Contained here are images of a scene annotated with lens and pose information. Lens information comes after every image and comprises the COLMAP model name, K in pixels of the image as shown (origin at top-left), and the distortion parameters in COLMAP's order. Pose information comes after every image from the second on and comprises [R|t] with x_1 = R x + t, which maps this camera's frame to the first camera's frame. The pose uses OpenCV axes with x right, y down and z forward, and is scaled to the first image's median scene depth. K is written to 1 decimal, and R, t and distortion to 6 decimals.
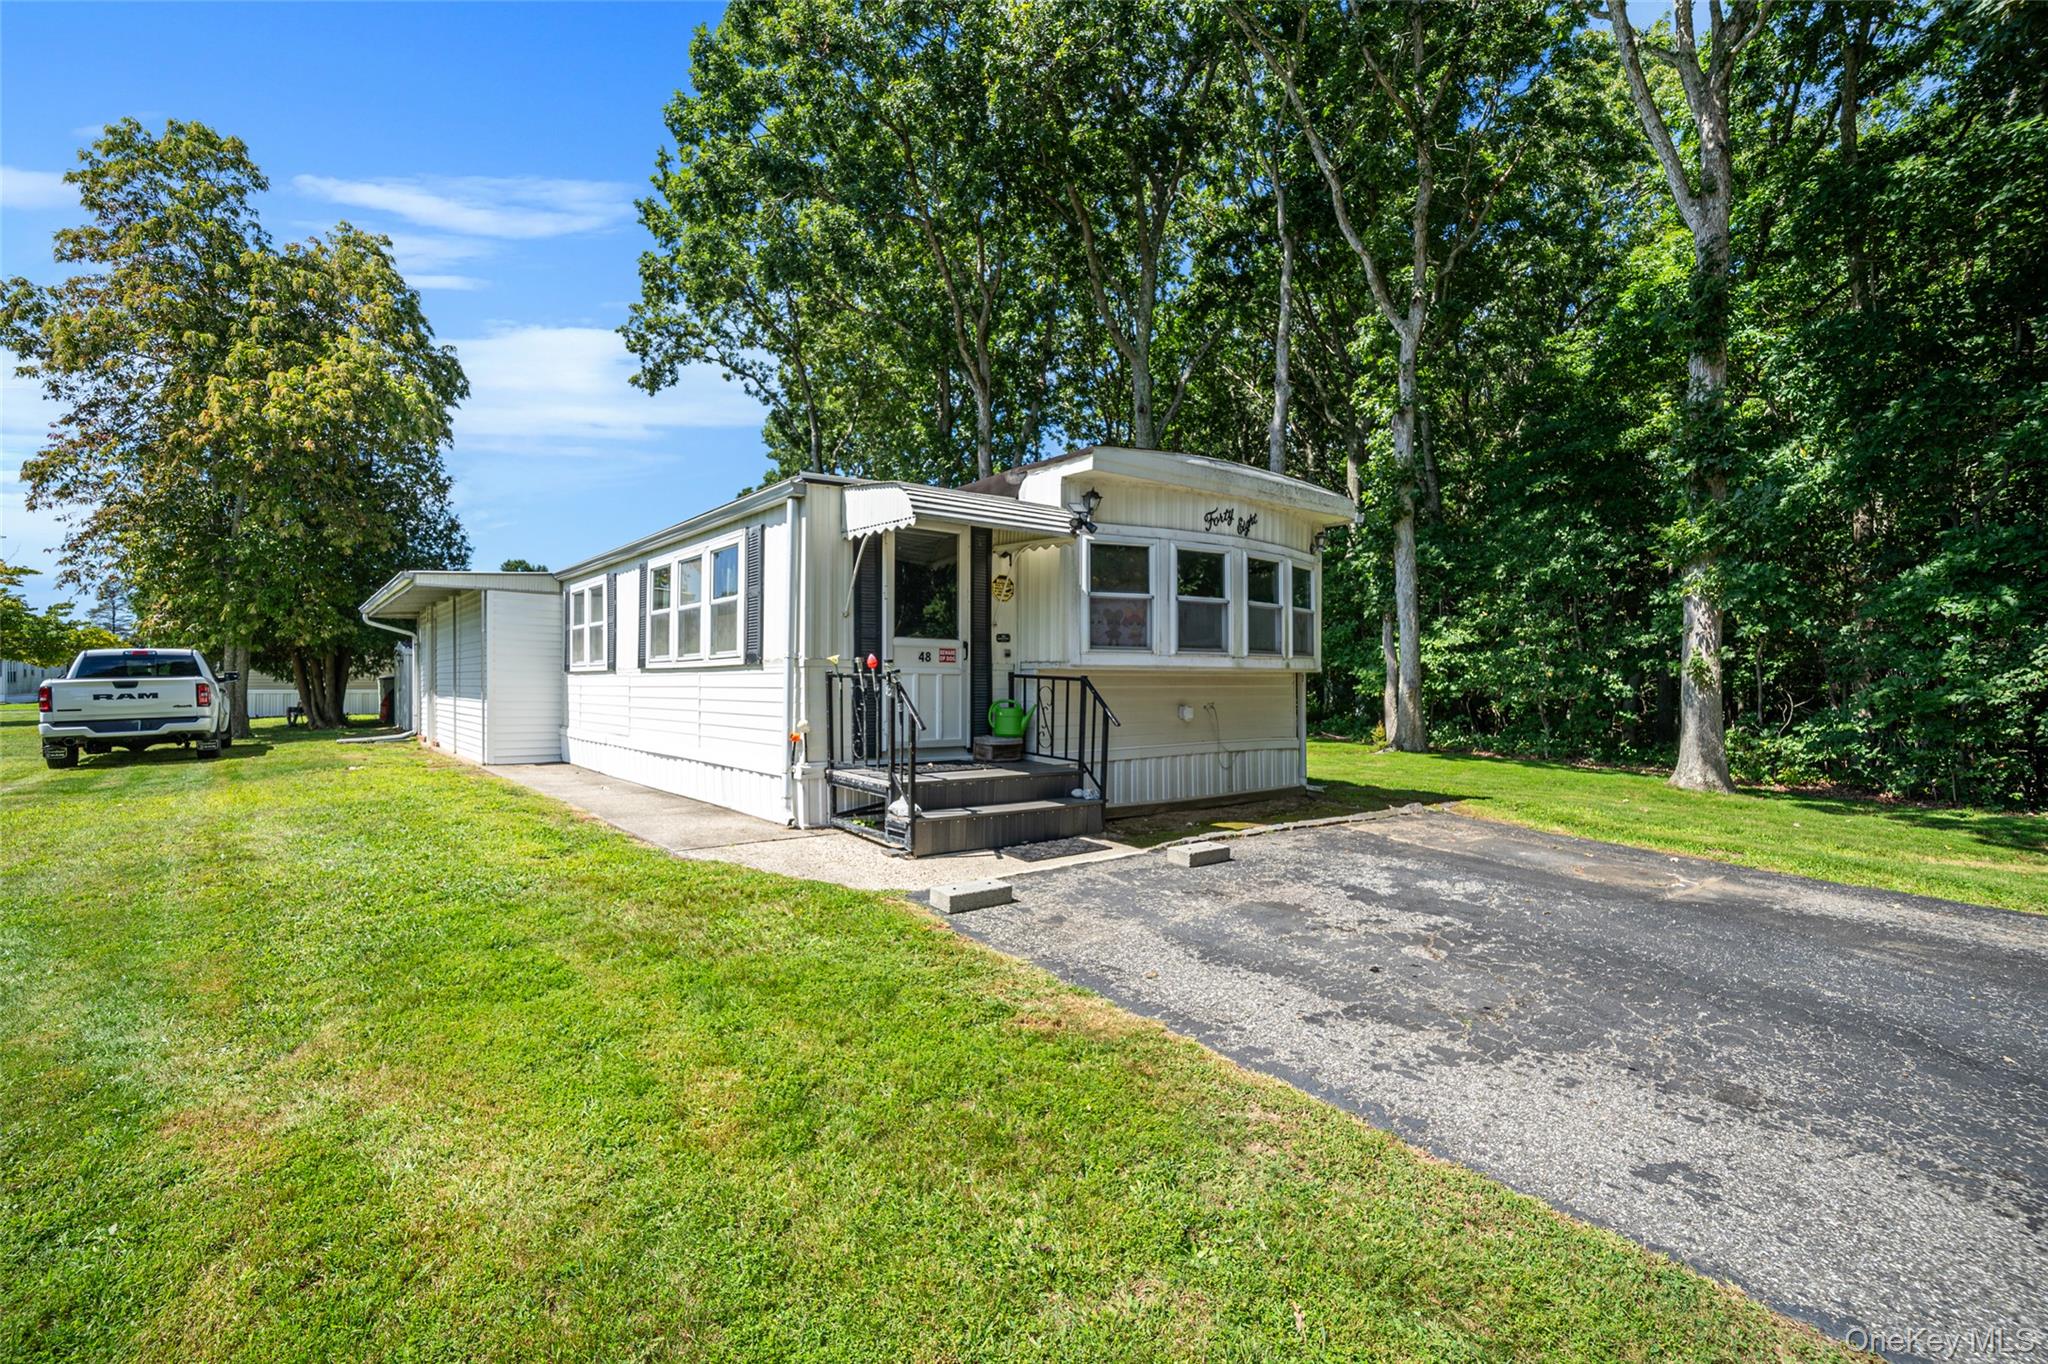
lens RADIAL K [[949.0, 0, 1024.1], [0, 949.0, 676.7], [0, 0, 1]] dist [-0.002094, -0.000050]
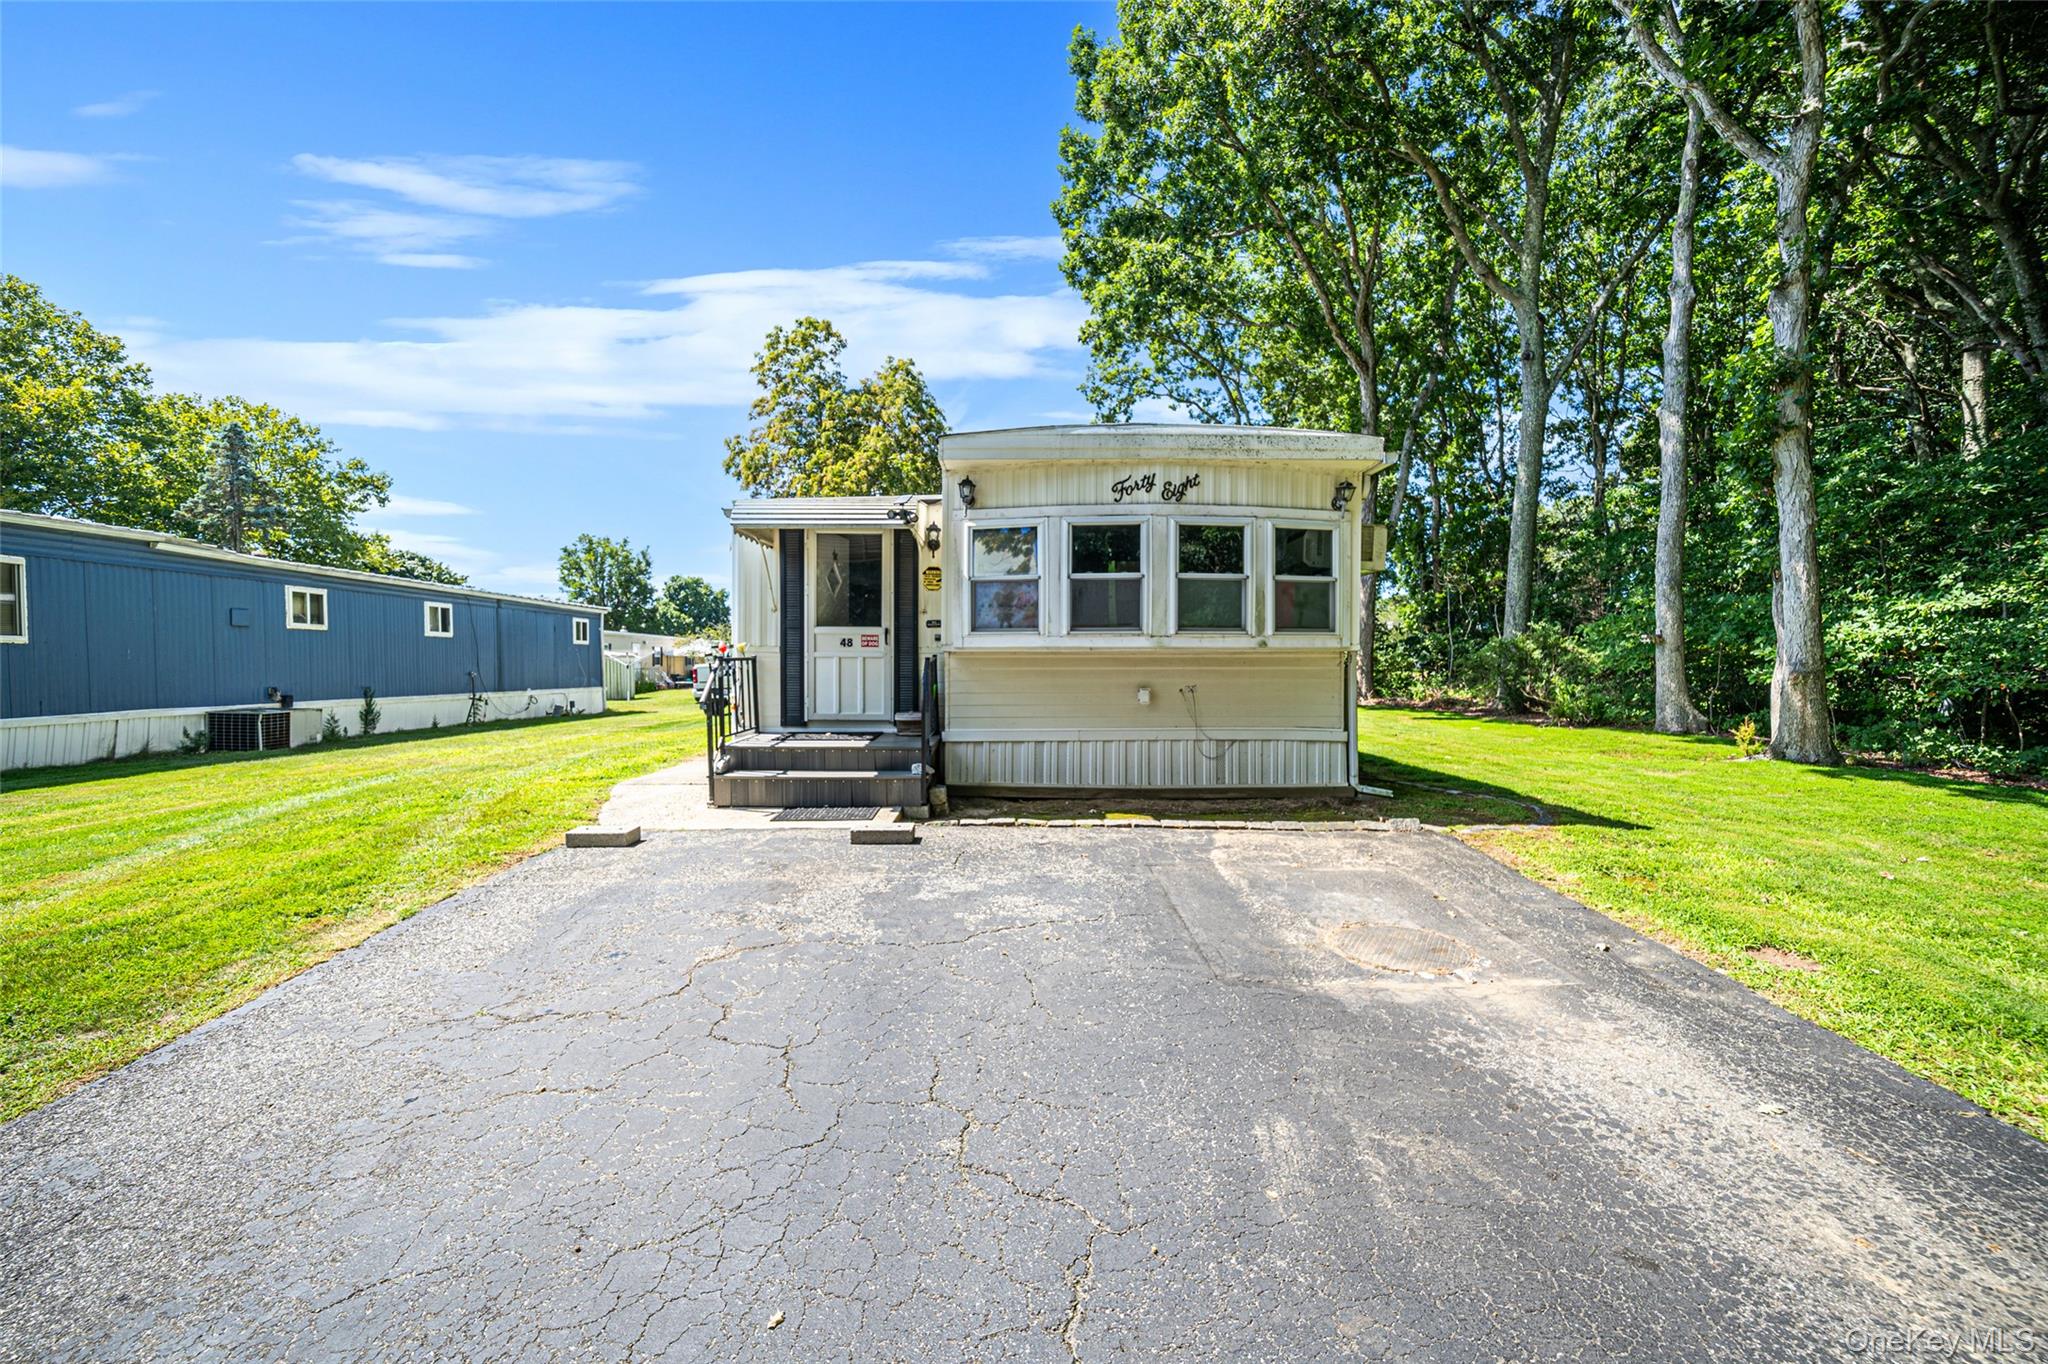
lens RADIAL K [[816.8, 0, 1017.9], [0, 816.8, 676.6], [0, 0, 1]] dist [0.001246, 0.000252]
pose [[0.790569, 0.004668, -0.612355, 0.567230], [0.005063, 0.999887, 0.014158, 0.006633], [0.612352, -0.014293, 0.790456, 0.277711]]
